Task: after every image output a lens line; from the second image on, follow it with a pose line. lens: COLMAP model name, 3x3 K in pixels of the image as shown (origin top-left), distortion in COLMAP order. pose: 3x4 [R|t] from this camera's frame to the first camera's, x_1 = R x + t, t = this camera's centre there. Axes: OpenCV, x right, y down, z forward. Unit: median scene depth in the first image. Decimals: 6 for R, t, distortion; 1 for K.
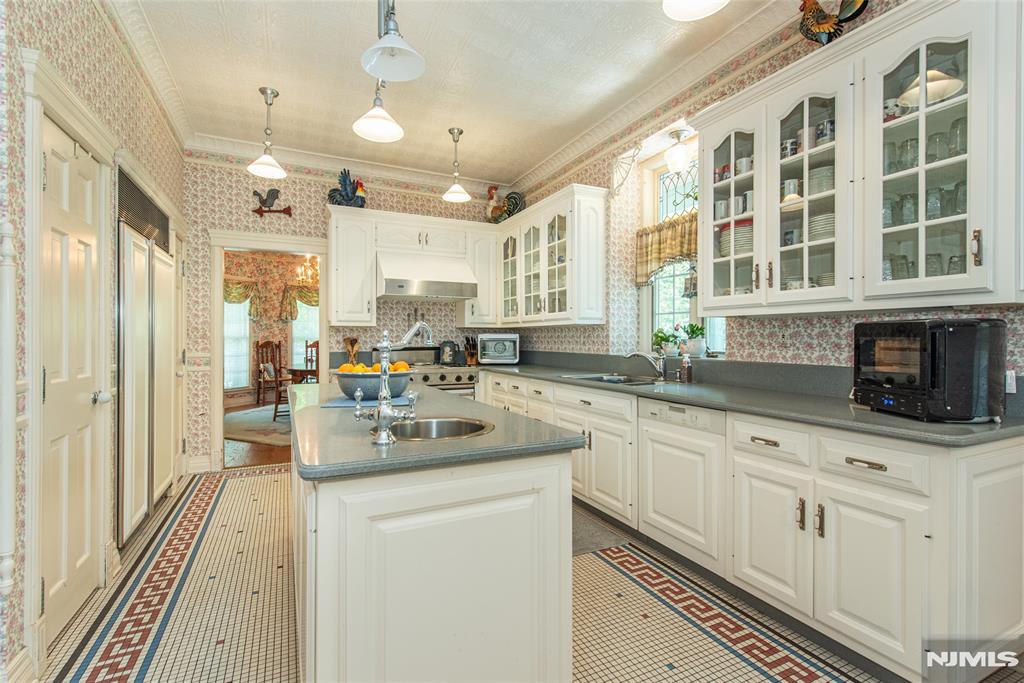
lens RADIAL K [[469.5, 0, 511.6], [0, 469.5, 338.6], [0, 0, 1]] dist [-0.000124, -0.000005]
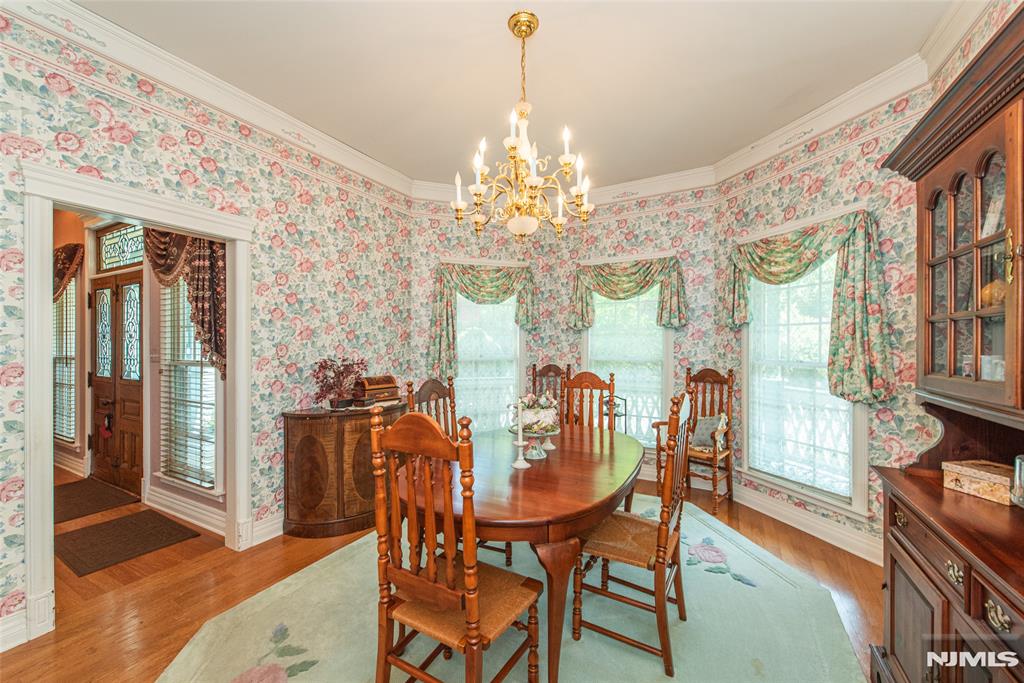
lens RADIAL K [[402.1, 0, 511.3], [0, 402.1, 343.6], [0, 0, 1]] dist [-0.000093, -0.000127]
pose [[0.588196, 0.001584, -0.808717, -0.133163], [-0.002736, 0.999996, -0.000031, -0.020732], [0.808713, 0.002231, 0.588199, 0.650786]]
